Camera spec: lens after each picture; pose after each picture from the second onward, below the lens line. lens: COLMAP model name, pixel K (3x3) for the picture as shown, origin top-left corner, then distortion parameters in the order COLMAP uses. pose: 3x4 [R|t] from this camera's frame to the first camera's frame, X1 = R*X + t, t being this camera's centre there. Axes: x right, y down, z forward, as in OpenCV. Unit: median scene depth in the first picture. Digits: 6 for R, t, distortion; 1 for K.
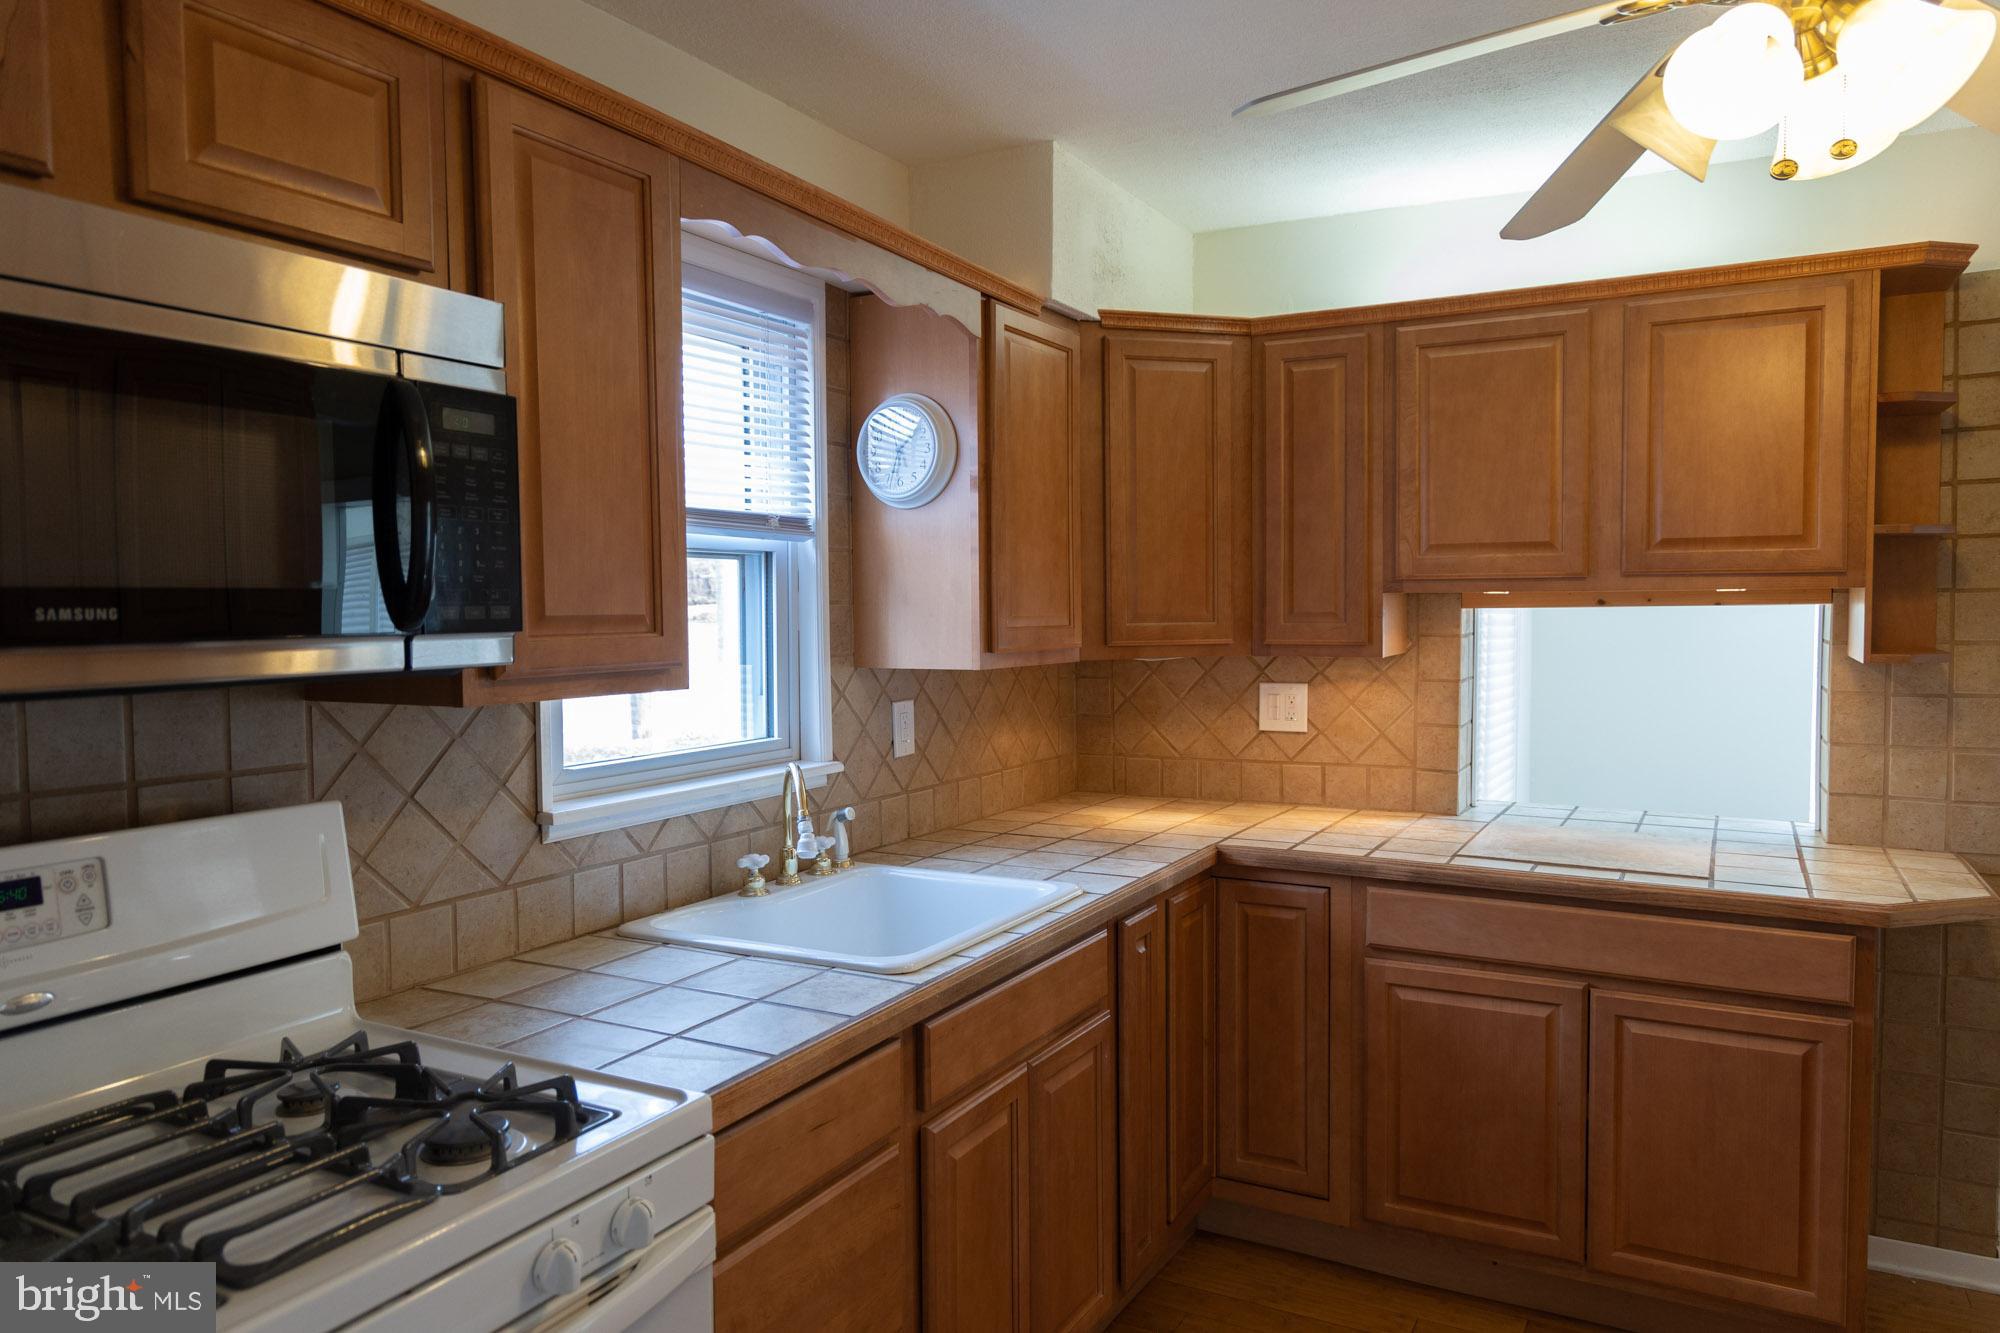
lens RADIAL K [[1334.5, 0, 1011.3], [0, 1334.5, 661.7], [0, 0, 1]] dist [0.007989, -0.003543]
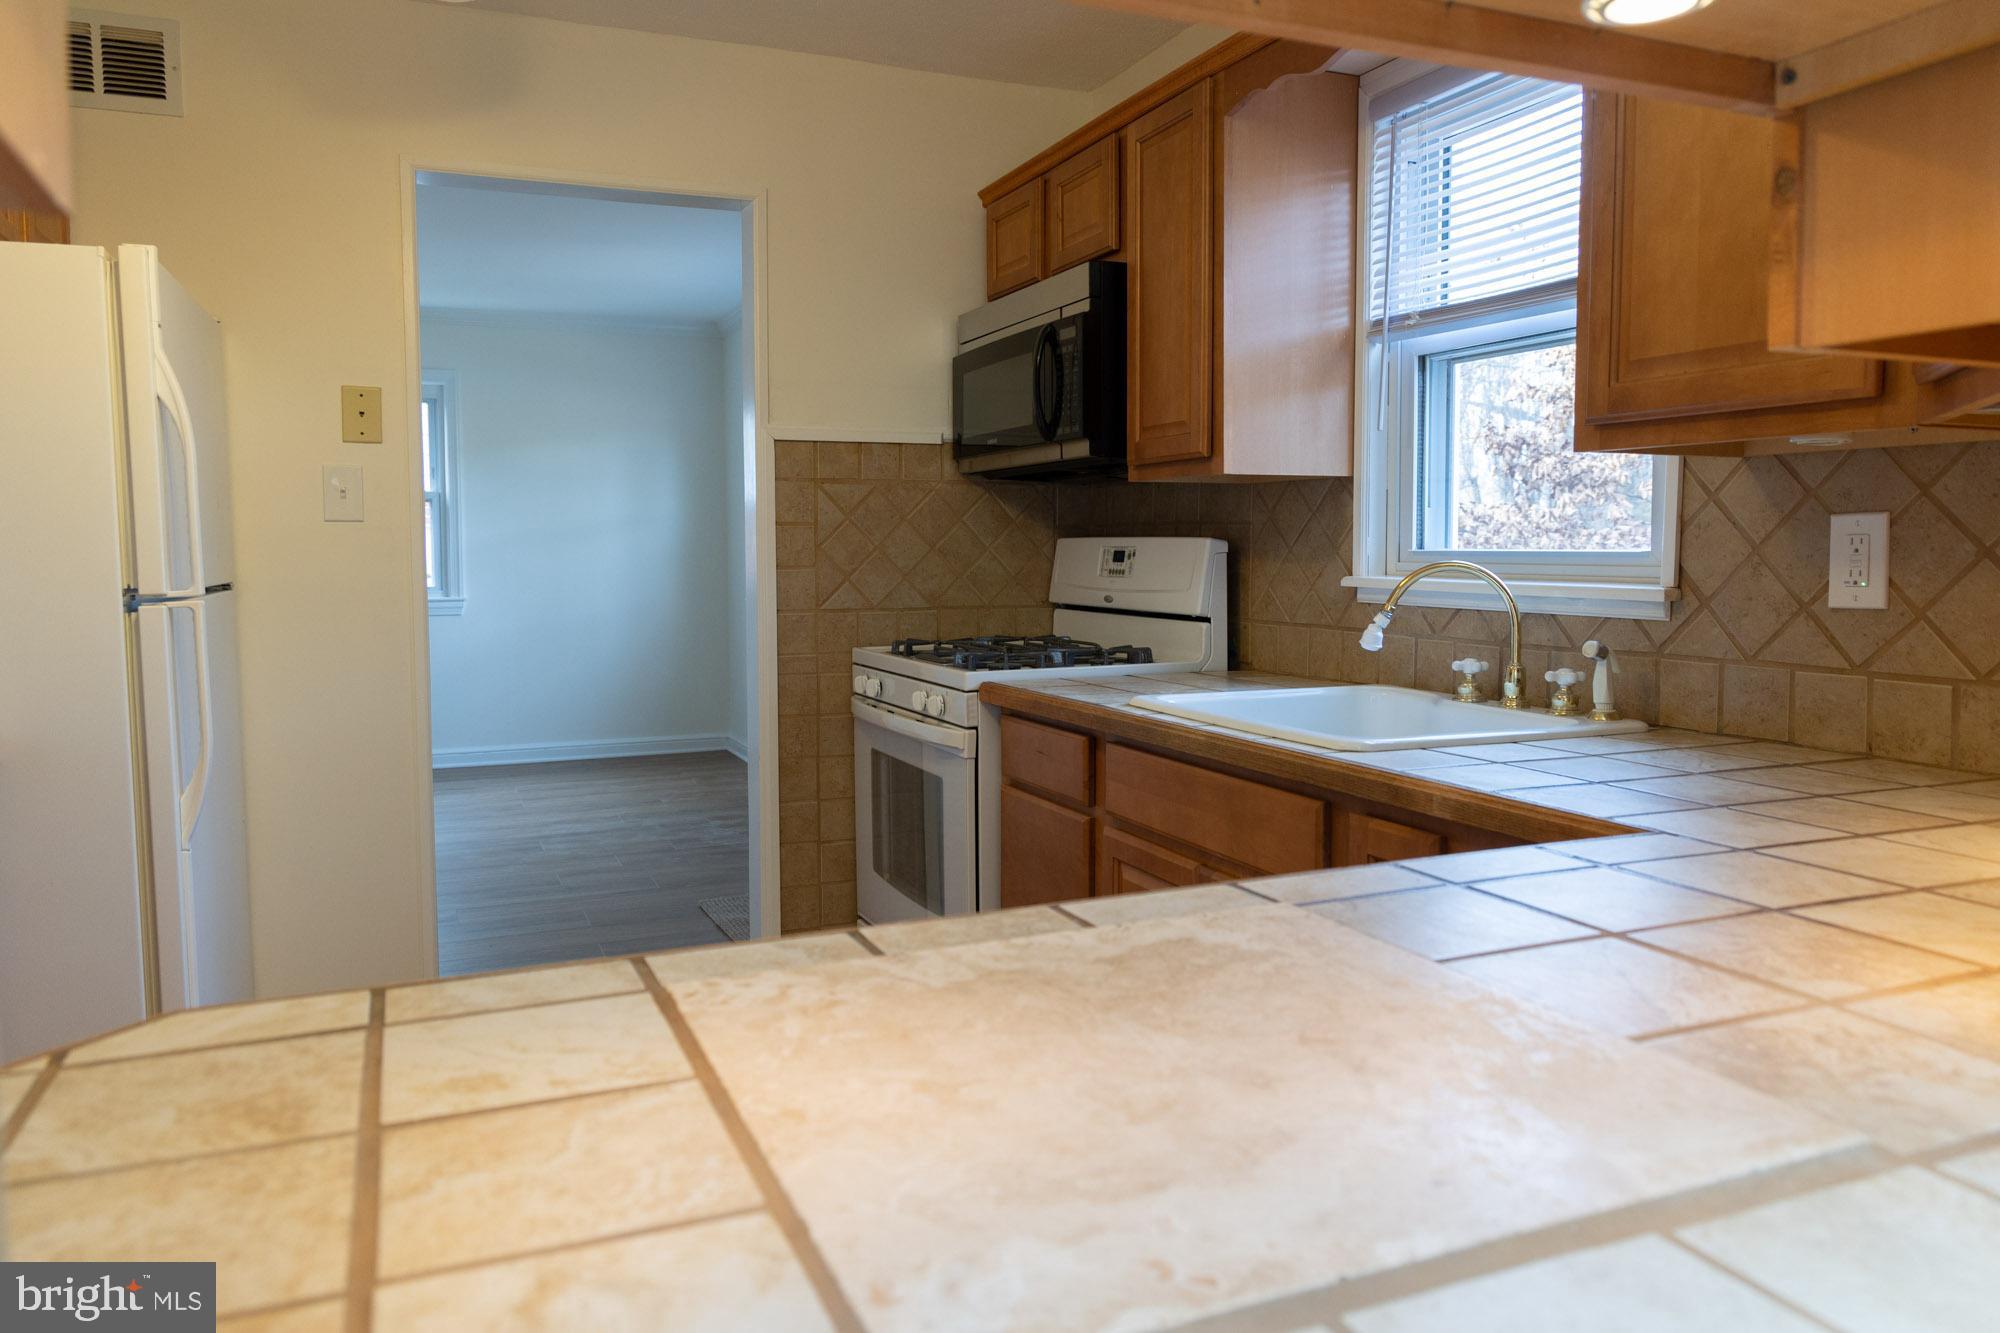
lens RADIAL K [[1390.8, 0, 998.4], [0, 1390.8, 644.6], [0, 0, 1]] dist [-0.005290, -0.004289]
pose [[-0.607076, 0.067947, -0.791734, 0.660477], [-0.026323, 0.994071, 0.105495, 0.032200], [0.794208, 0.084884, -0.601688, 1.103413]]
